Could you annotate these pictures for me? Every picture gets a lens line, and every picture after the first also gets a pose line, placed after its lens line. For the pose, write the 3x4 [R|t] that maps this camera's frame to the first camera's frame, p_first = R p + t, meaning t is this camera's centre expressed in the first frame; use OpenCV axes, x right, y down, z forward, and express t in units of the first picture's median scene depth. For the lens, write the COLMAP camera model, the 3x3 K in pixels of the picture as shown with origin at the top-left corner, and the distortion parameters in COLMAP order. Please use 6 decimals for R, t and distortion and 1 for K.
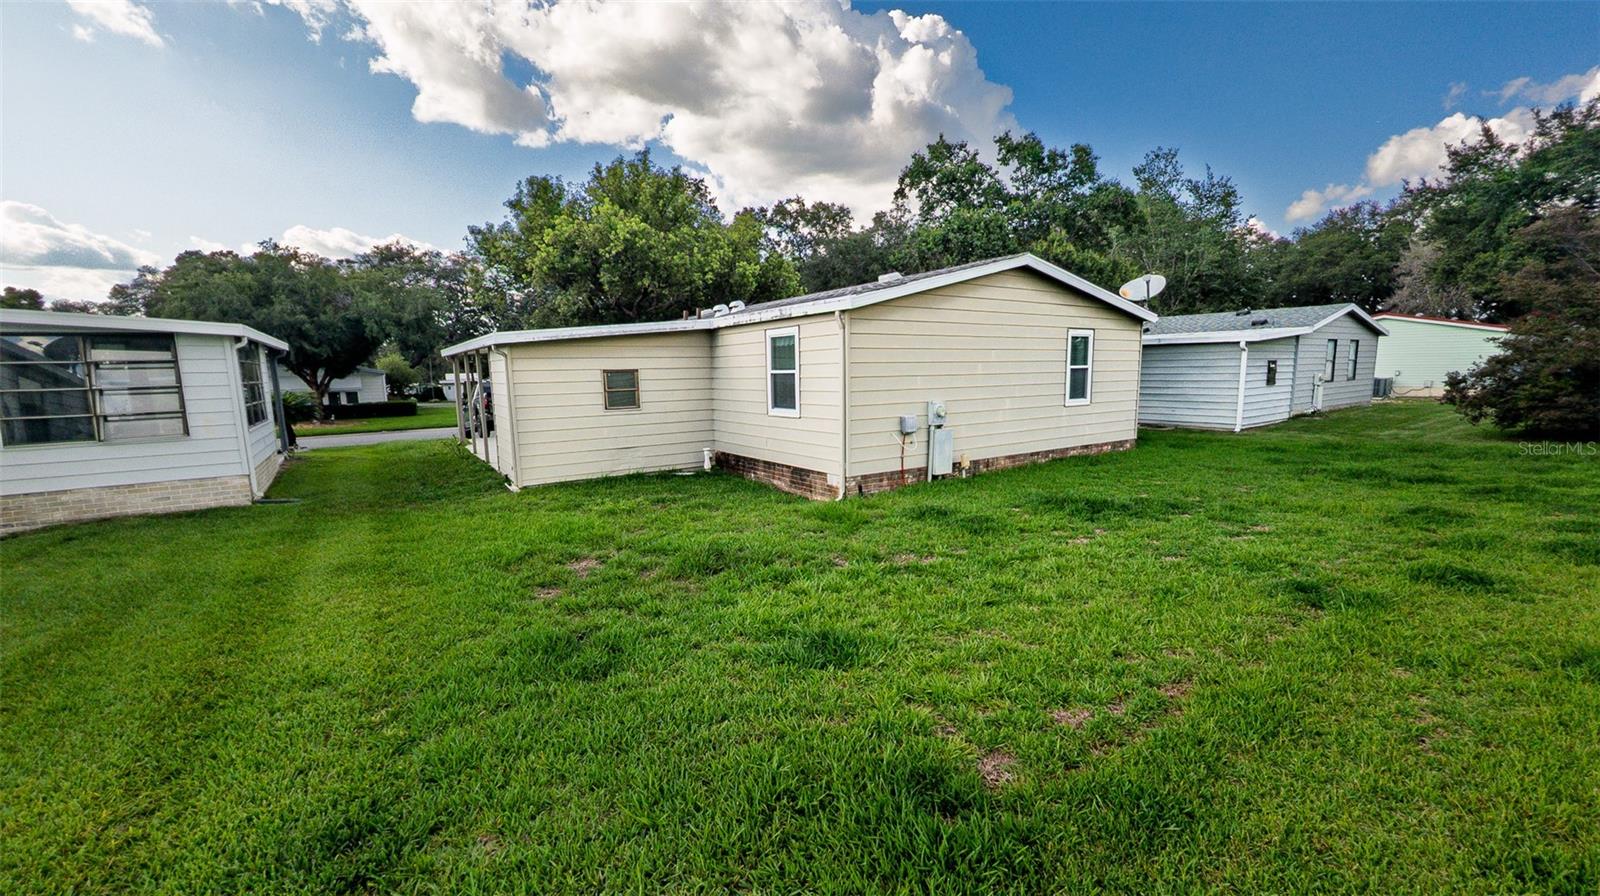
lens RADIAL K [[621.9, 0, 799.3], [0, 621.9, 452.9], [0, 0, 1]] dist [0.000913, 0.000013]
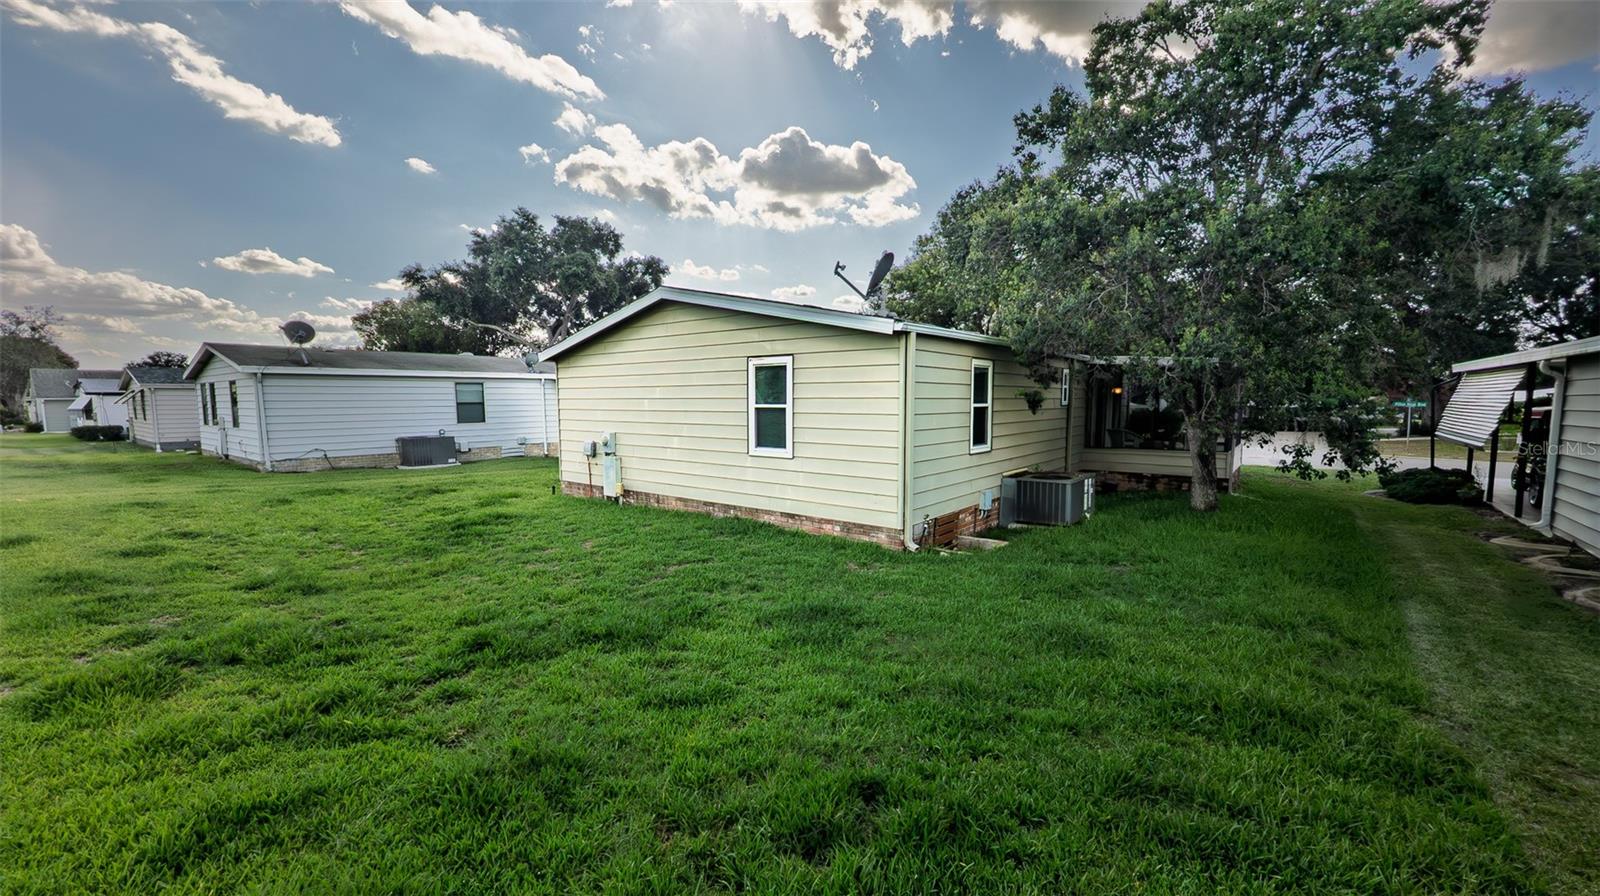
lens RADIAL K [[621.9, 0, 799.4], [0, 621.9, 450.1], [0, 0, 1]] dist [0.000913, 0.000013]
pose [[0.285946, 0.081701, -0.954756, 1.188520], [-0.131924, 0.990228, 0.045225, -0.123755], [0.949121, 0.113023, 0.293930, 0.819241]]
